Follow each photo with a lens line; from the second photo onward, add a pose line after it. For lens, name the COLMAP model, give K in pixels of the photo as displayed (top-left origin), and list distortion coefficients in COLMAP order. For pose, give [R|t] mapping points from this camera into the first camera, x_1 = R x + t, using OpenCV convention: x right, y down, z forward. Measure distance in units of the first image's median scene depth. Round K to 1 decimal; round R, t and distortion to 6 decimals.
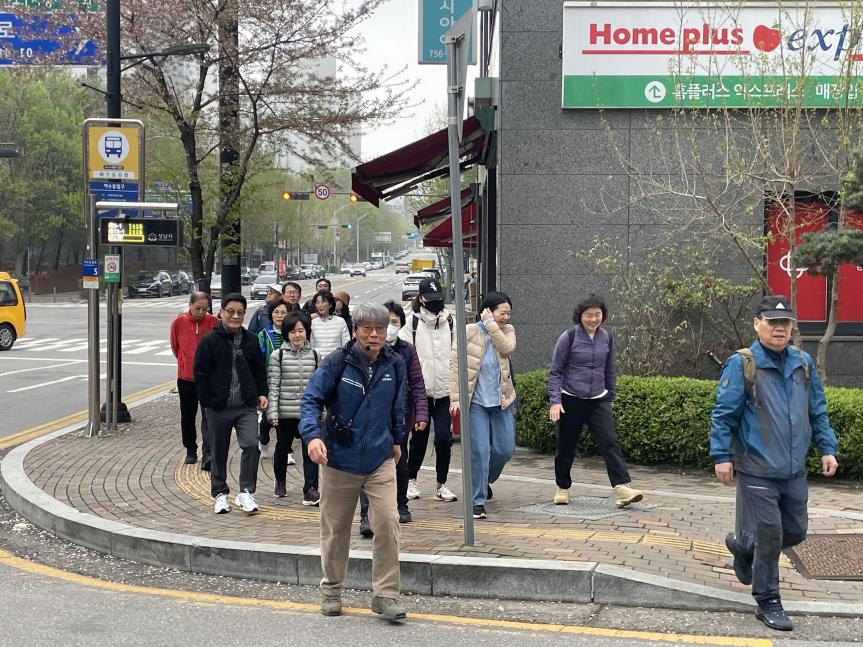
lens RADIAL K [[1291.4, 0, 431.5], [0, 1291.4, 323.5], [0, 0, 1]] dist [0.170564, -0.438135]
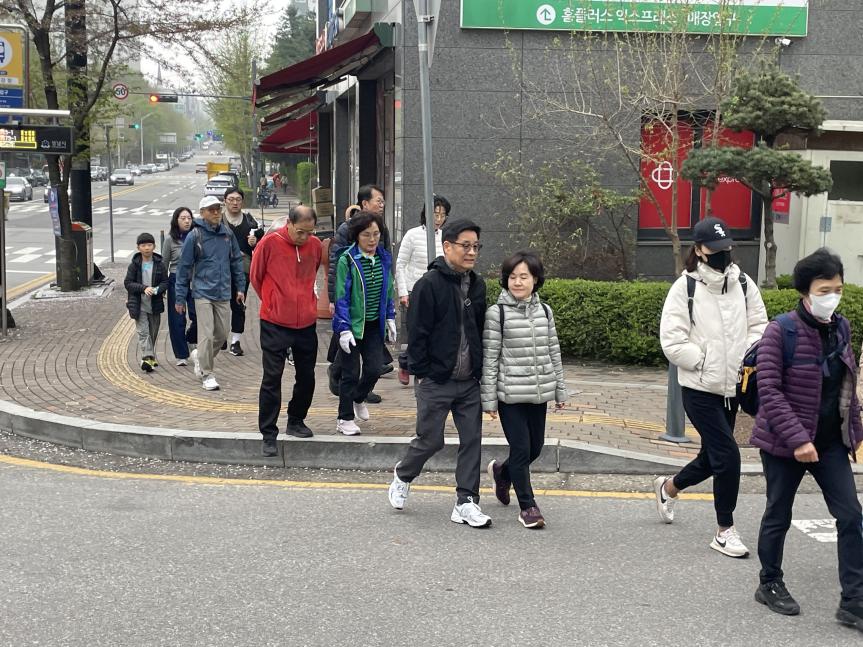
lens RADIAL K [[1291.4, 0, 431.5], [0, 1291.4, 323.5], [0, 0, 1]] dist [0.170564, -0.438135]
pose [[0.987144, -0.013043, 0.159299, -0.118914], [0.001294, 0.997285, 0.073633, -0.002839], [-0.159827, -0.072481, 0.984480, -0.080810]]
